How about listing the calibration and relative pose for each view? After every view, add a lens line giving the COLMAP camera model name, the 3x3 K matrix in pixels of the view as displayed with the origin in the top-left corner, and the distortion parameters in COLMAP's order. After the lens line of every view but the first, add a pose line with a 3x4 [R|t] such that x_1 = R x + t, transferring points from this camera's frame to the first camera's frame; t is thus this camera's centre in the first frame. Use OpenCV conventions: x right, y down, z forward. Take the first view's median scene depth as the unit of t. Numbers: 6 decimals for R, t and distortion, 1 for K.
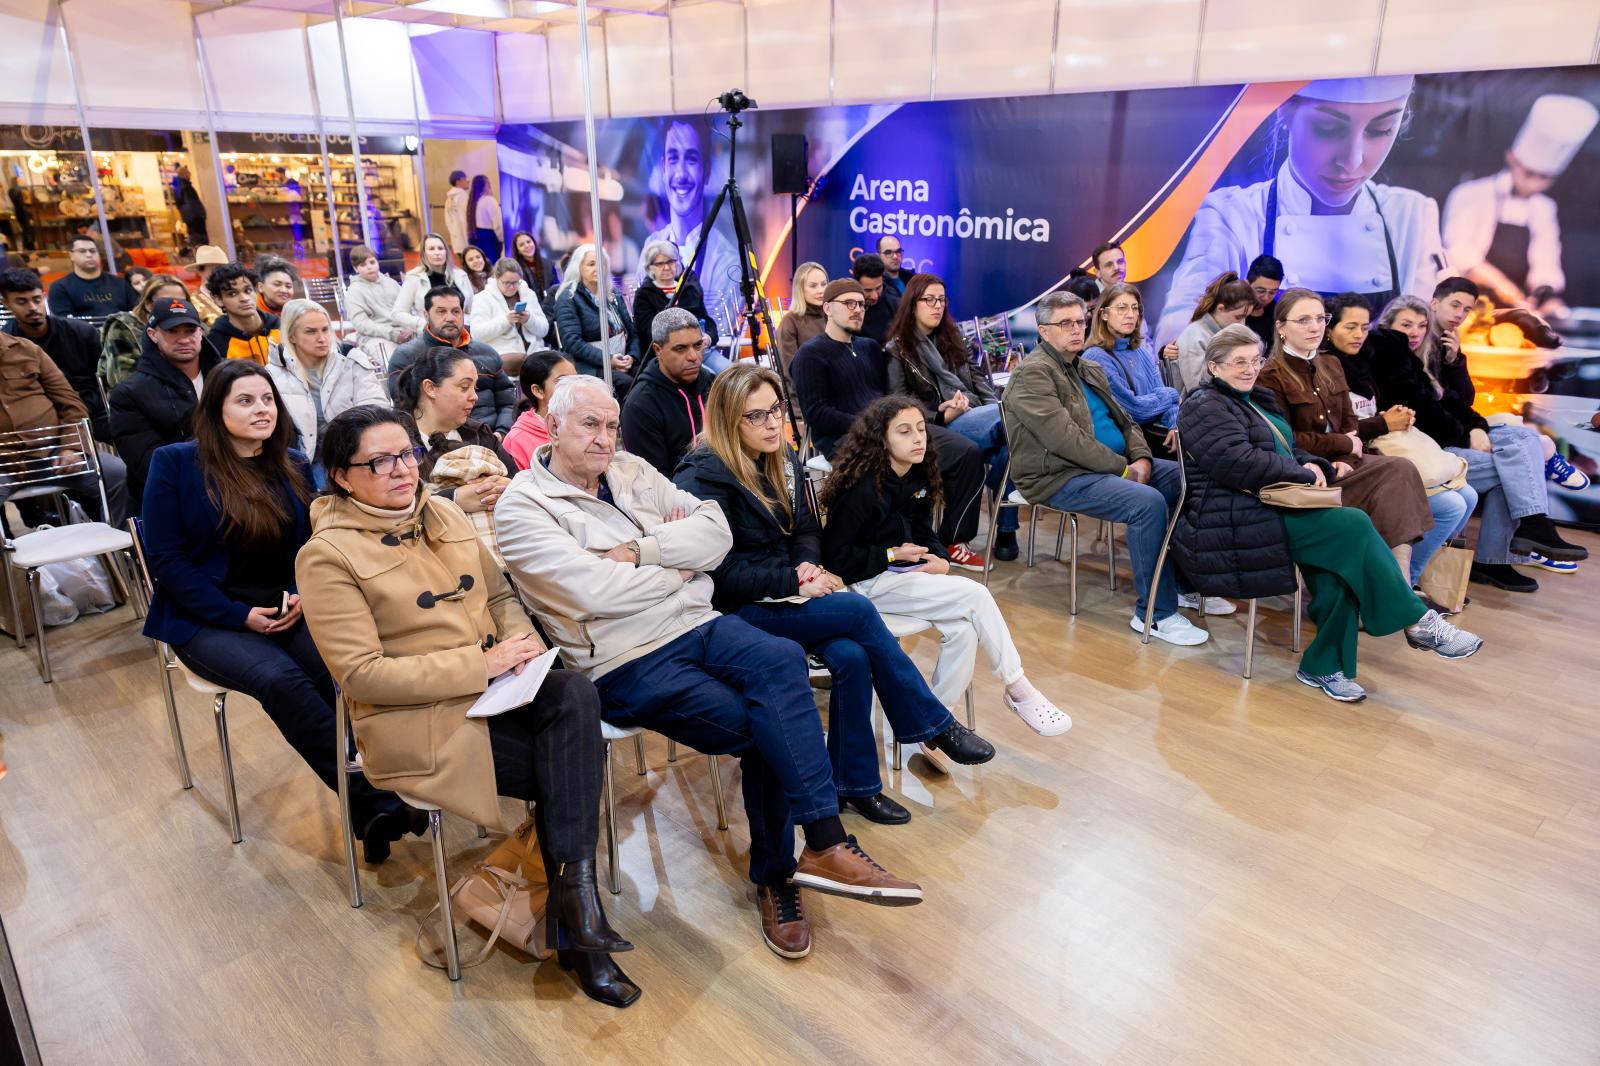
lens RADIAL K [[1072.0, 0, 800.0], [0, 1072.0, 533.0], [0, 0, 1]] dist [0.004001, 0.002149]
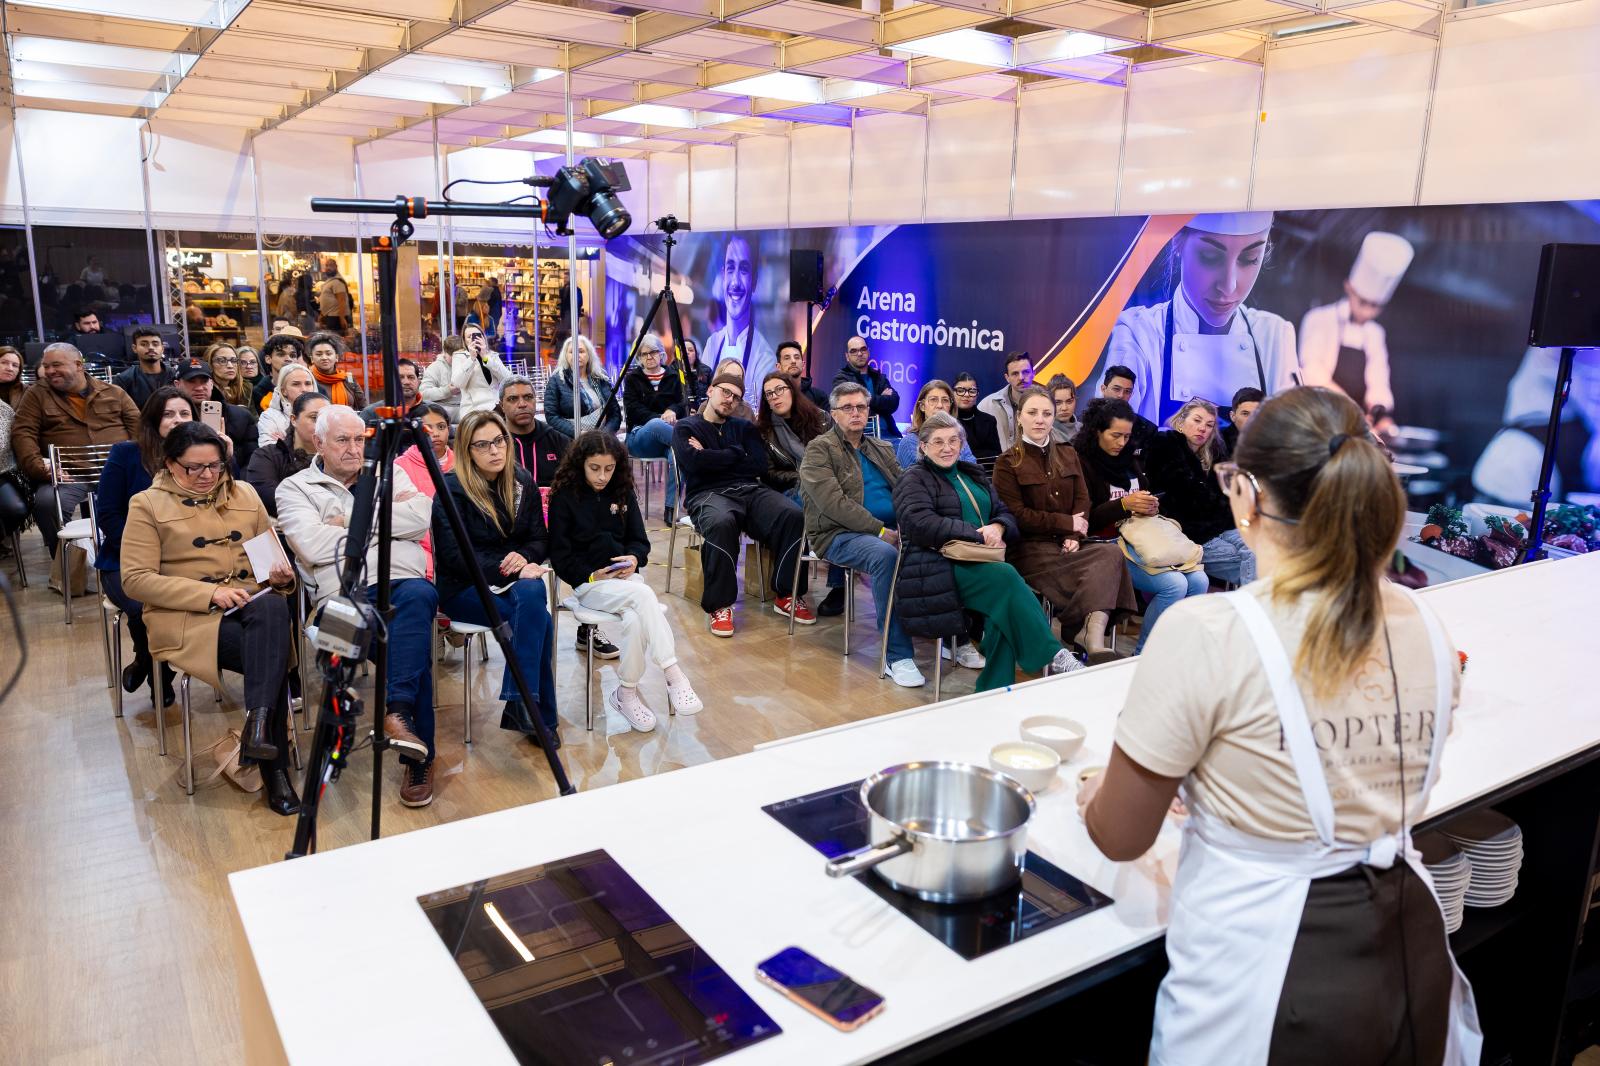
lens RADIAL K [[1154.4, 0, 800.0], [0, 1154.4, 533.0], [0, 0, 1]] dist [-0.005069, -0.001021]
pose [[0.976933, 0.070371, -0.201619, 0.278725], [-0.092288, 0.990552, -0.101440, 0.046876], [0.192576, 0.117707, 0.974197, -0.151121]]
